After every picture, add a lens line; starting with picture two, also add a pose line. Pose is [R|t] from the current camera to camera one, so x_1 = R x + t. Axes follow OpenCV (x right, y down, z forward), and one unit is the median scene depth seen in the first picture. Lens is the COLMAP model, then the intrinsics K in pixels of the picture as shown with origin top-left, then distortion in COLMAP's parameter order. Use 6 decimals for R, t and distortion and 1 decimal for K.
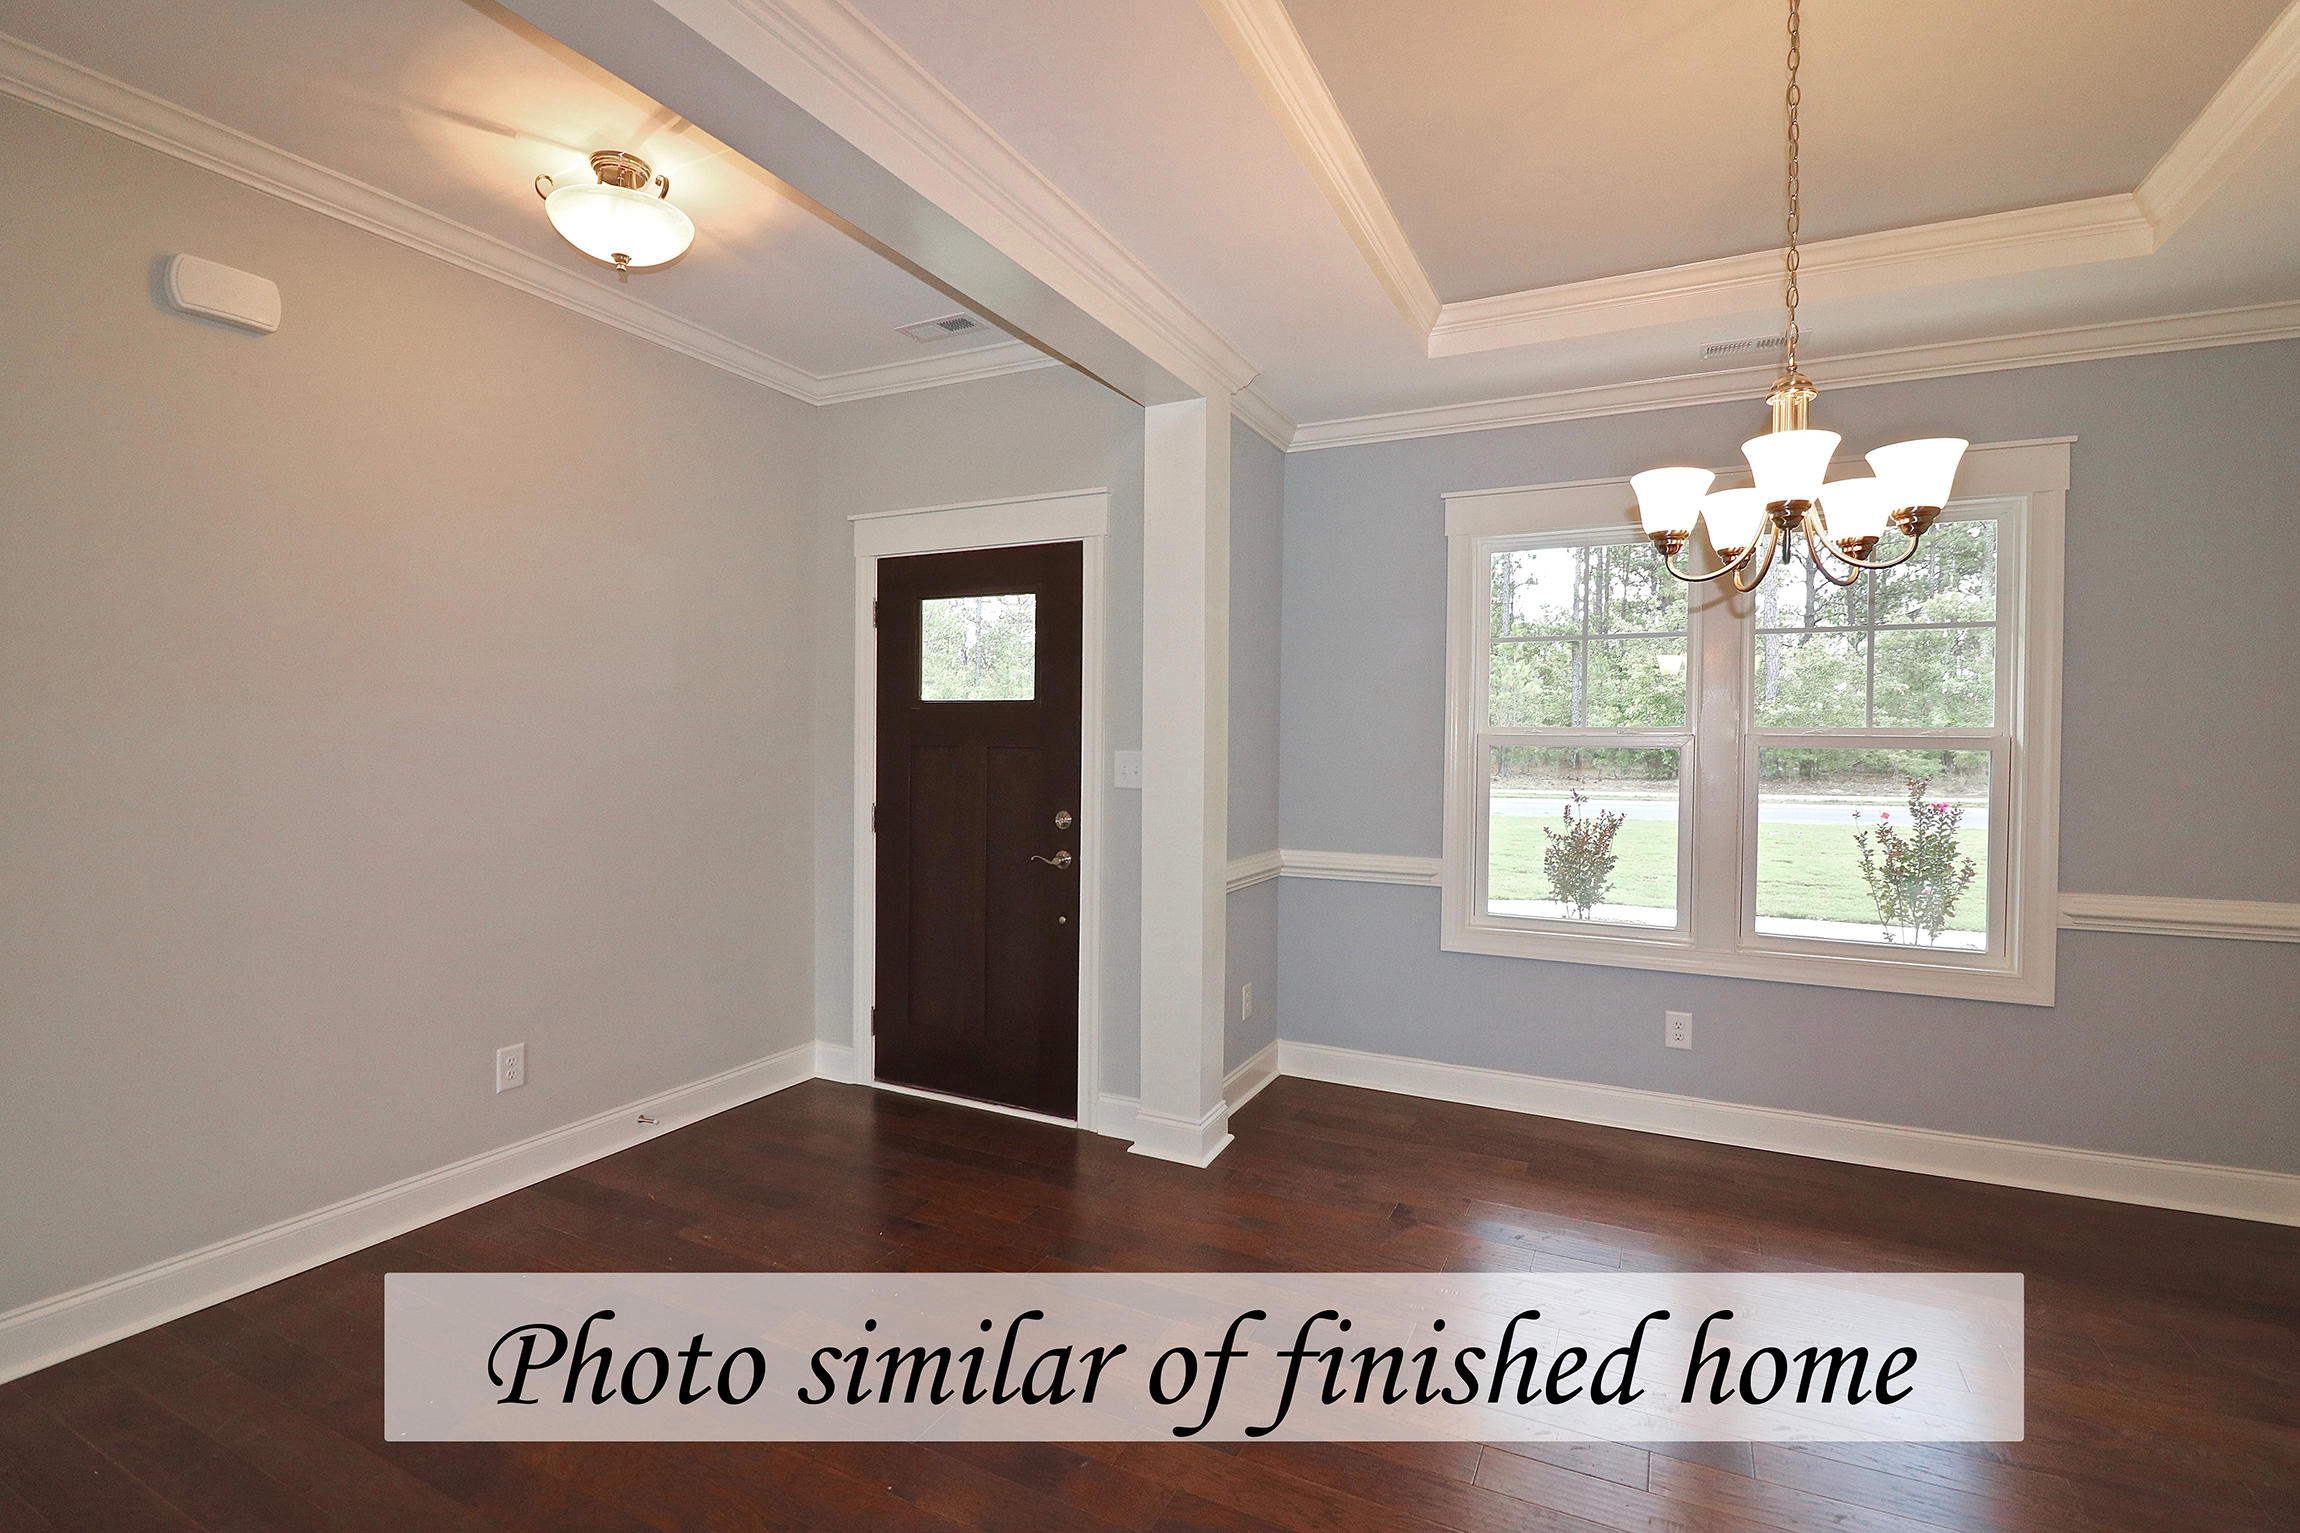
lens RADIAL K [[1068.2, 0, 1155.5], [0, 1068.2, 761.1], [0, 0, 1]] dist [0.000930, -0.010007]
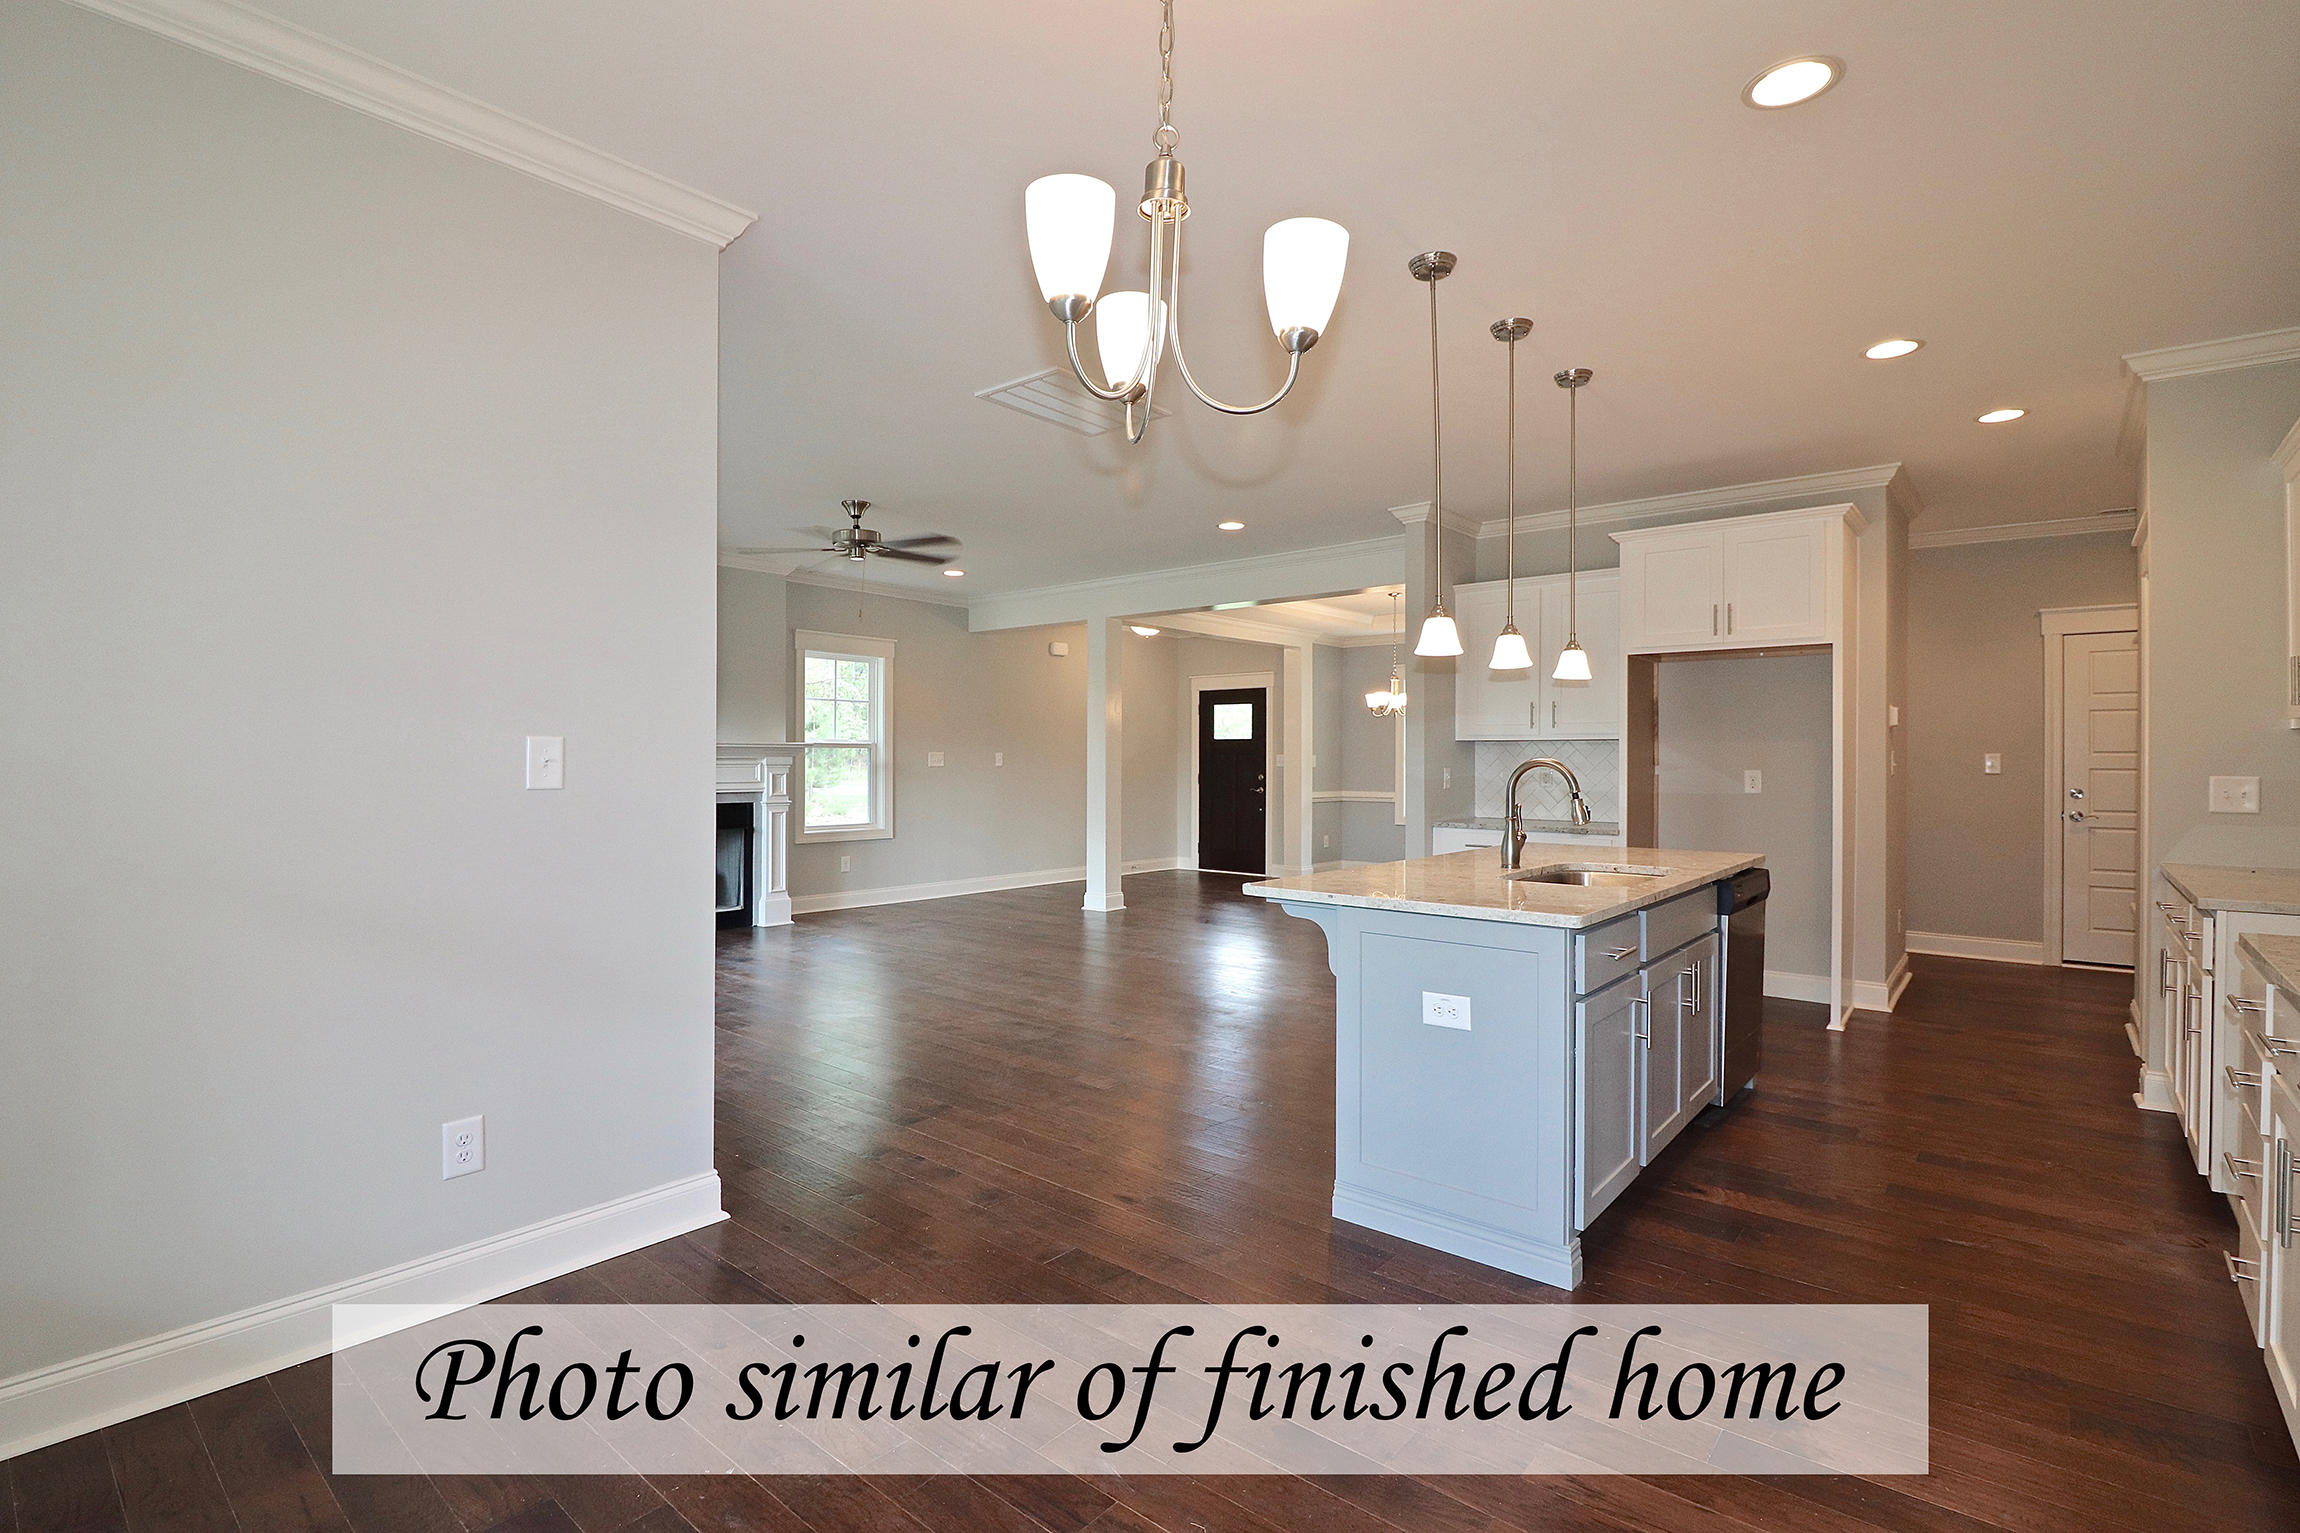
lens RADIAL K [[1068.2, 0, 1130.2], [0, 1068.2, 766.7], [0, 0, 1]] dist [0.000930, -0.010007]
pose [[0.968356, -0.006633, -0.249484, 0.311658], [0.006126, 0.999977, -0.002809, 0.029472], [0.249497, 0.001192, 0.968375, -2.039863]]
